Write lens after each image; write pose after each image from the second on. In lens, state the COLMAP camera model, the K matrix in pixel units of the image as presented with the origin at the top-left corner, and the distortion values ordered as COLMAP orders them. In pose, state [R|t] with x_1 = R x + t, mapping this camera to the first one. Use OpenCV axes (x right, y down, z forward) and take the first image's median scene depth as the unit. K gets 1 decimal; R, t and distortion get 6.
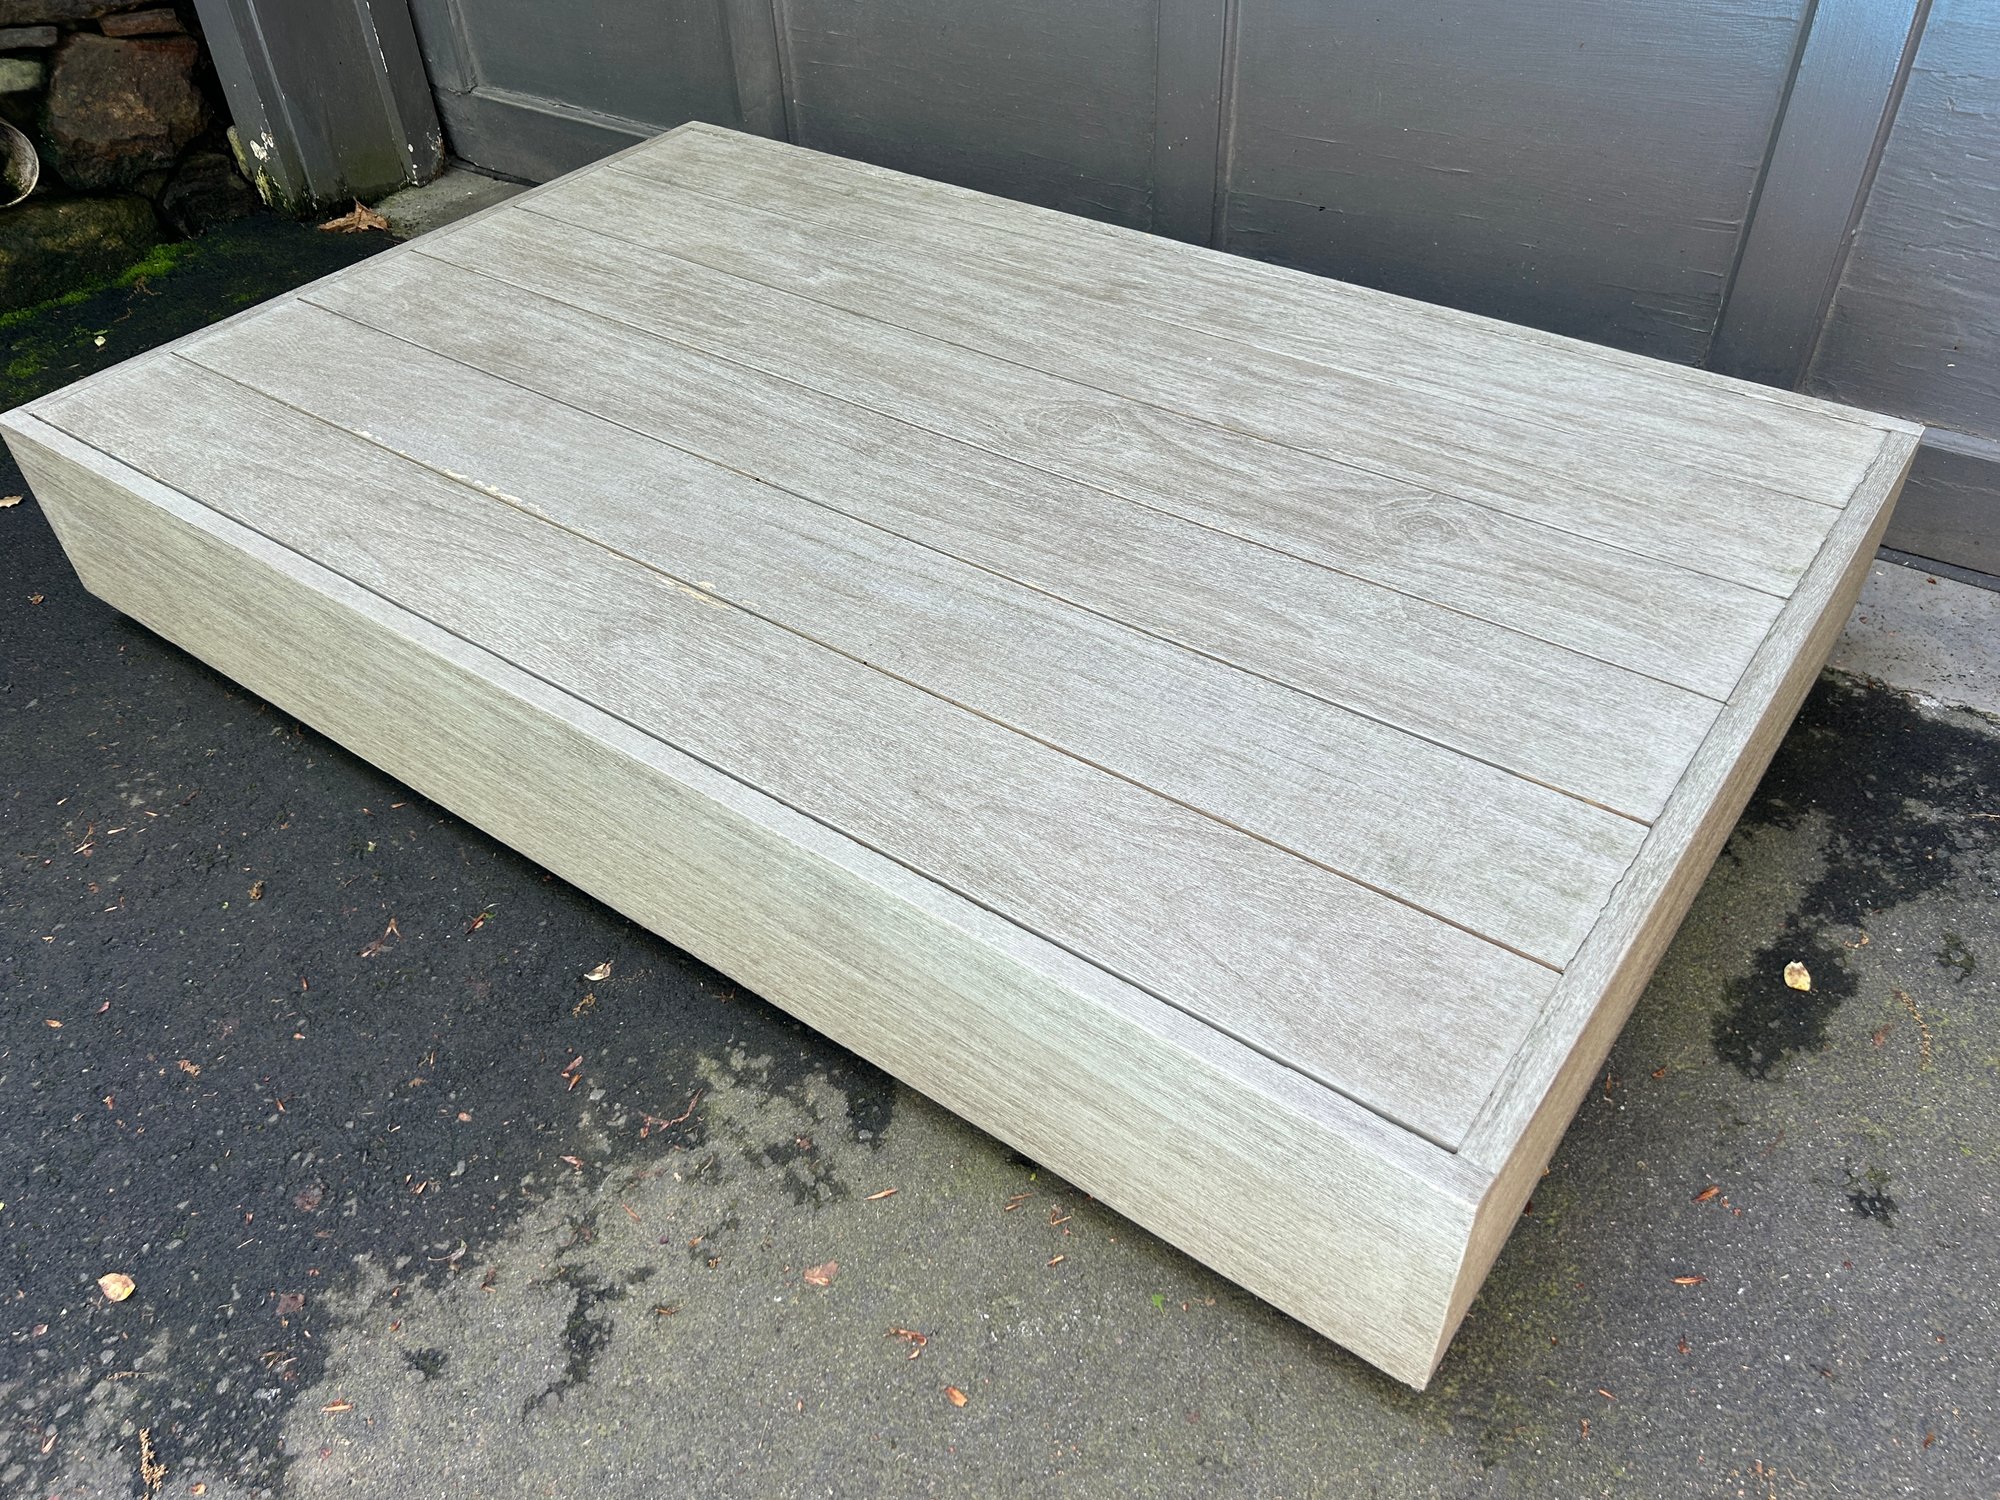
lens RADIAL K [[1535.6, 0, 1009.7], [0, 1535.6, 733.6], [0, 0, 1]] dist [0.036562, -0.042645]
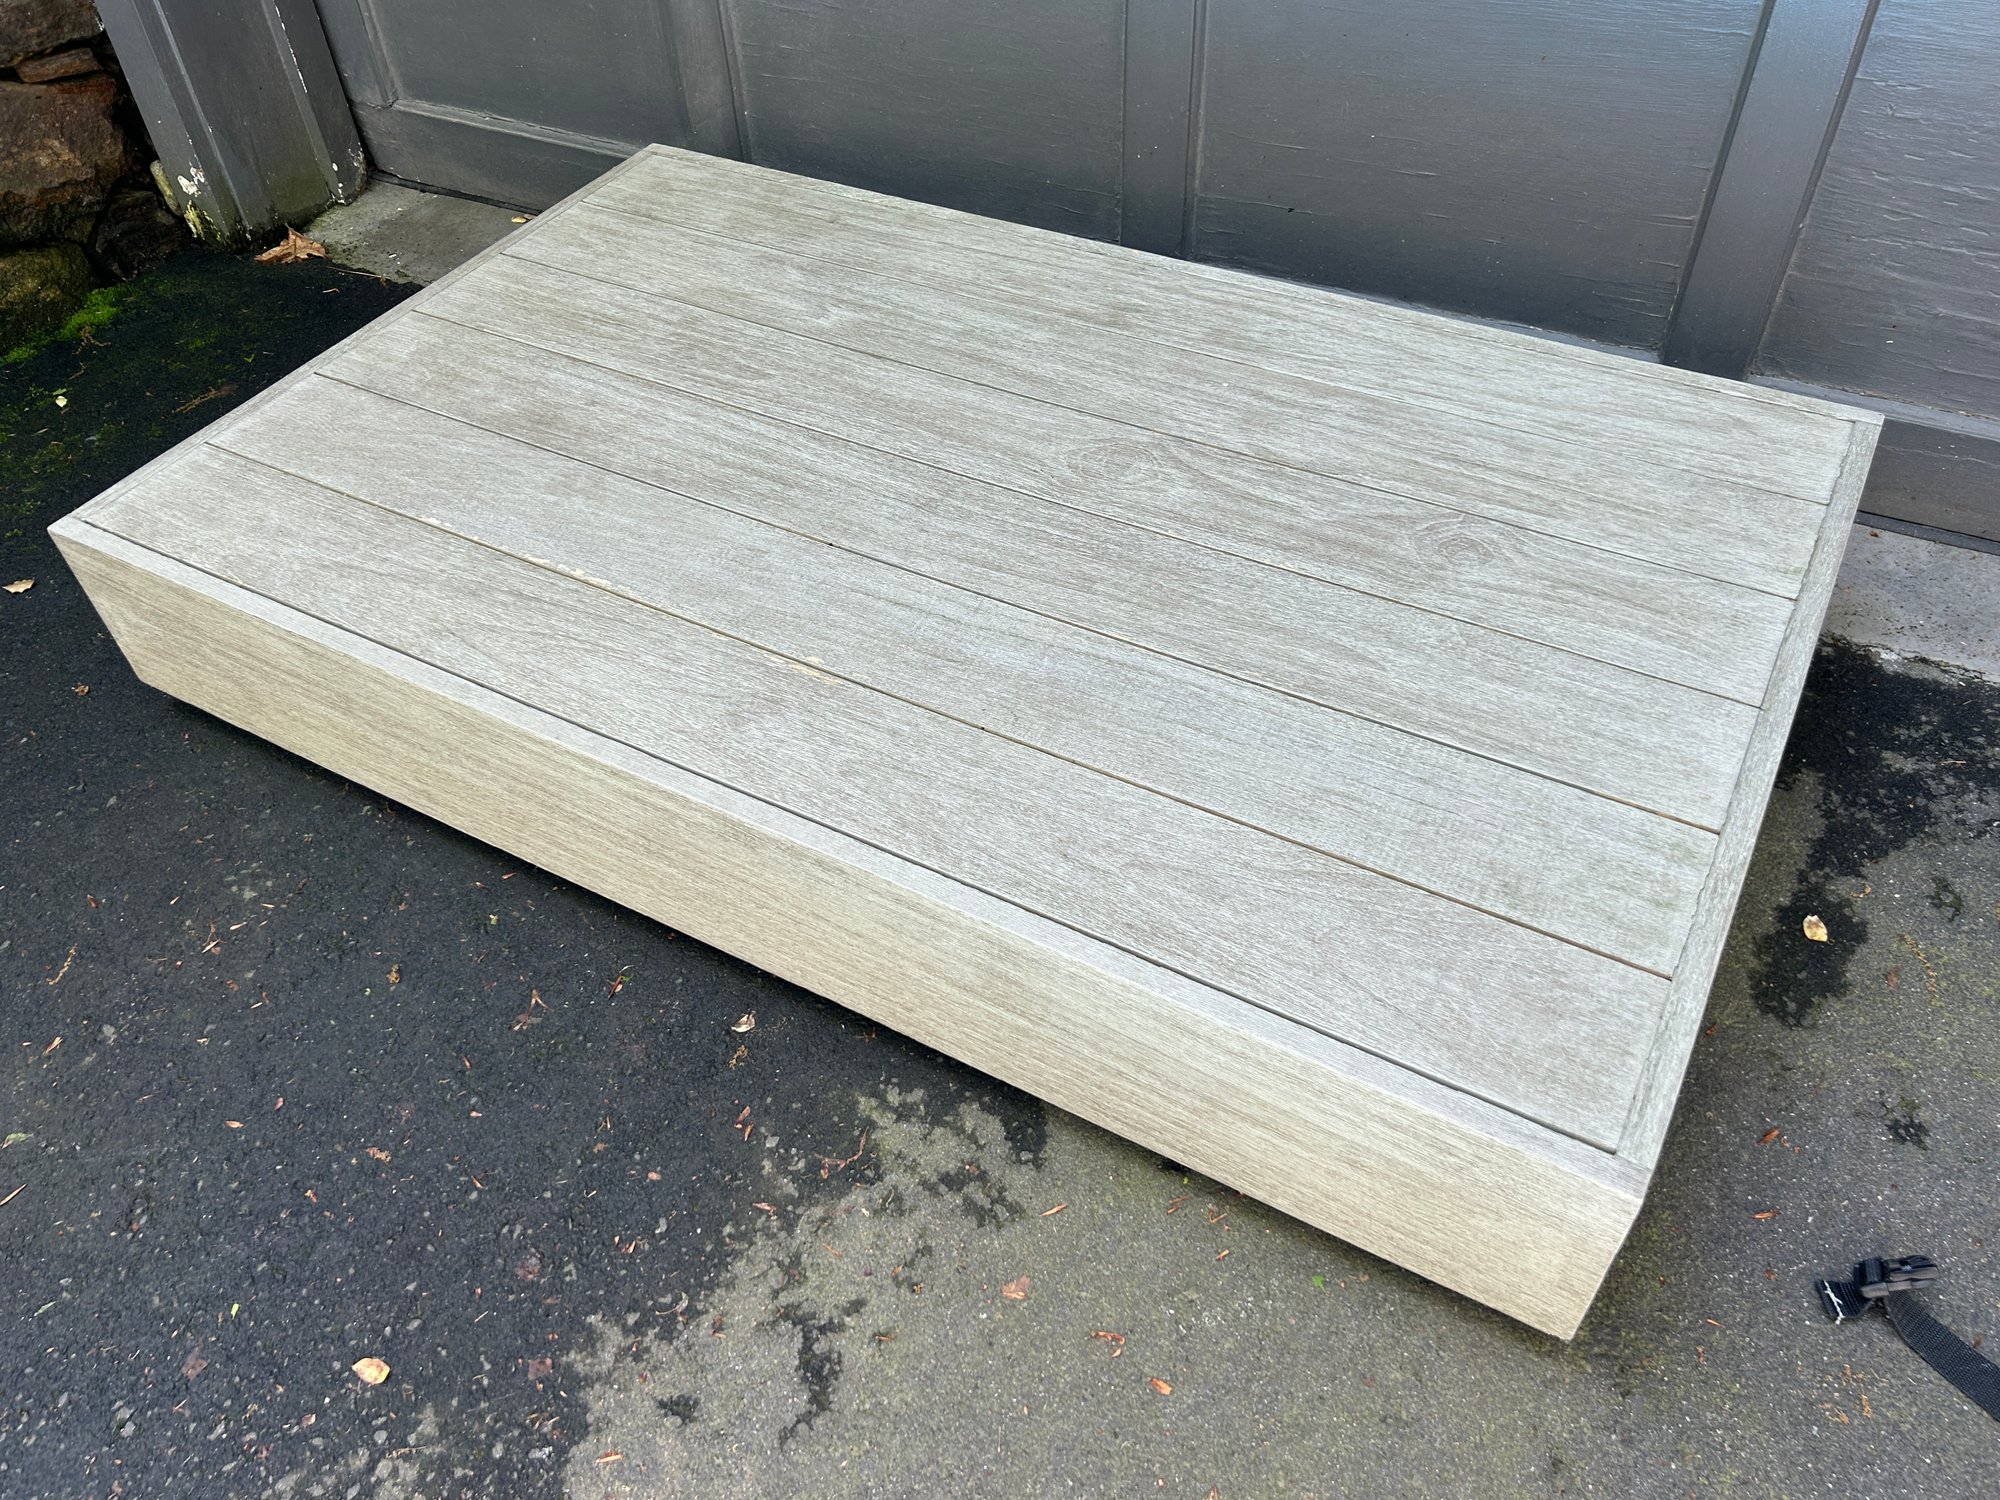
lens RADIAL K [[1522.7, 0, 1000.0], [0, 1522.7, 750.0], [0, 0, 1]] dist [0.038647, -0.045955]
pose [[0.993844, -0.086531, 0.069191, -0.152688], [0.081593, 0.994115, 0.071265, -0.102773], [-0.074950, -0.065181, 0.995055, -0.068798]]
